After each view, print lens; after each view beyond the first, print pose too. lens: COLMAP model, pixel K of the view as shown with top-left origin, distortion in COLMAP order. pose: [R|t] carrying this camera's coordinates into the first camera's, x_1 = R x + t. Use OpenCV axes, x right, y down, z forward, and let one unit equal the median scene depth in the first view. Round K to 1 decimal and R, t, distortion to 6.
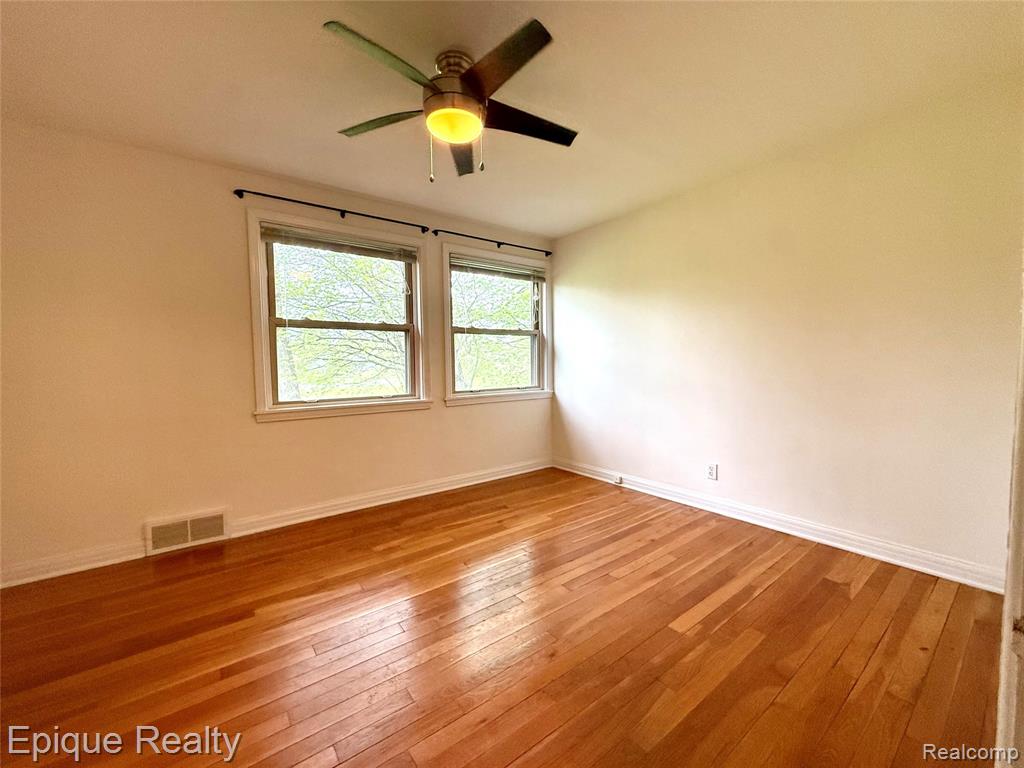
lens RADIAL K [[408.1, 0, 509.2], [0, 408.1, 383.7], [0, 0, 1]] dist [-0.001422, -0.000061]
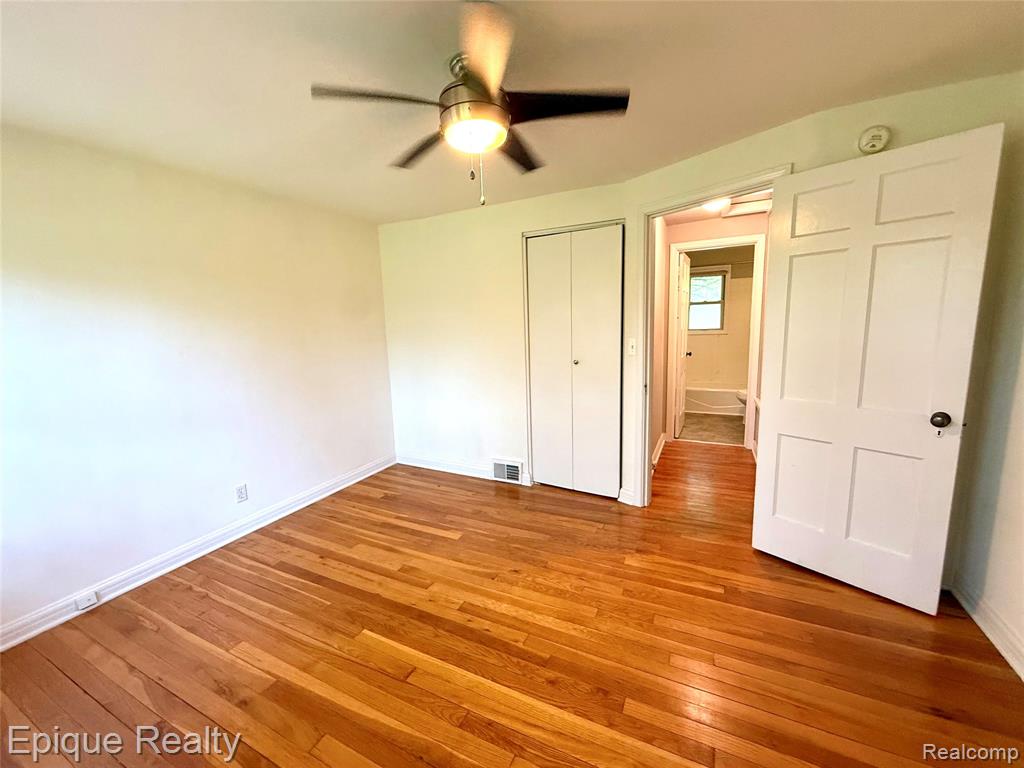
lens RADIAL K [[408.1, 0, 509.2], [0, 408.1, 383.7], [0, 0, 1]] dist [-0.001422, -0.000061]
pose [[-0.453042, -0.105278, 0.885251, -0.726161], [0.089393, 0.982633, 0.162608, -0.161327], [-0.886996, 0.152804, -0.435763, 1.012771]]
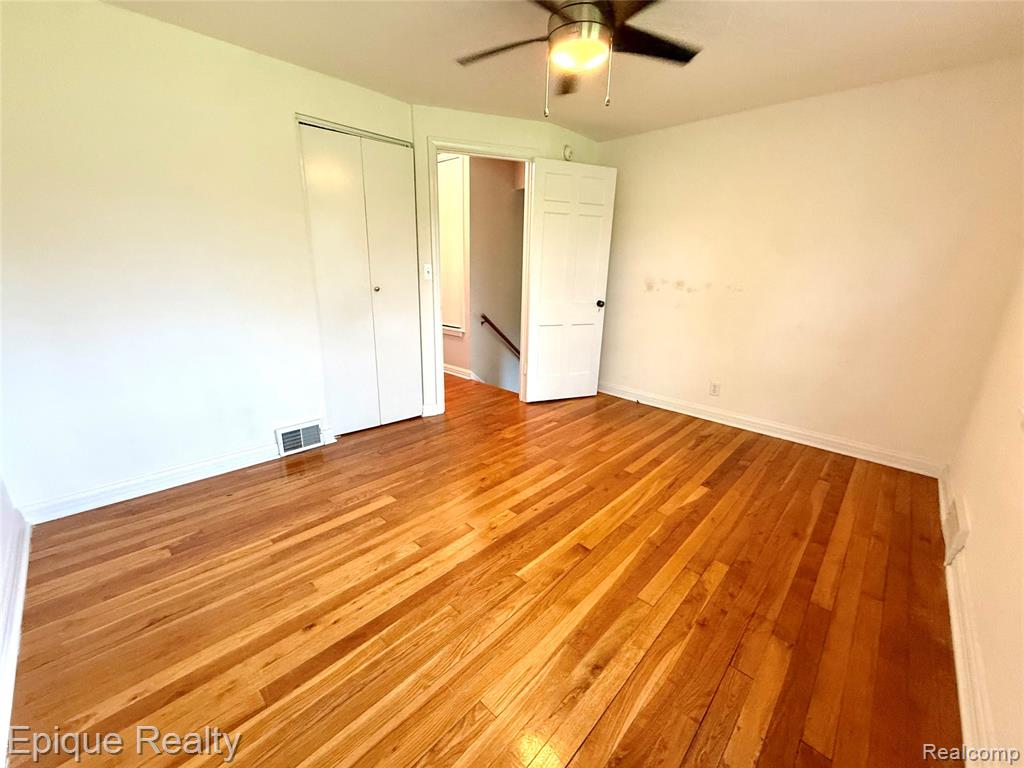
lens RADIAL K [[408.1, 0, 509.2], [0, 408.1, 383.7], [0, 0, 1]] dist [-0.001422, -0.000061]
pose [[-0.987326, 0.038479, -0.153968, 0.157109], [-0.015542, 0.942054, 0.335100, -0.146140], [0.157940, 0.333246, -0.929517, 1.542521]]
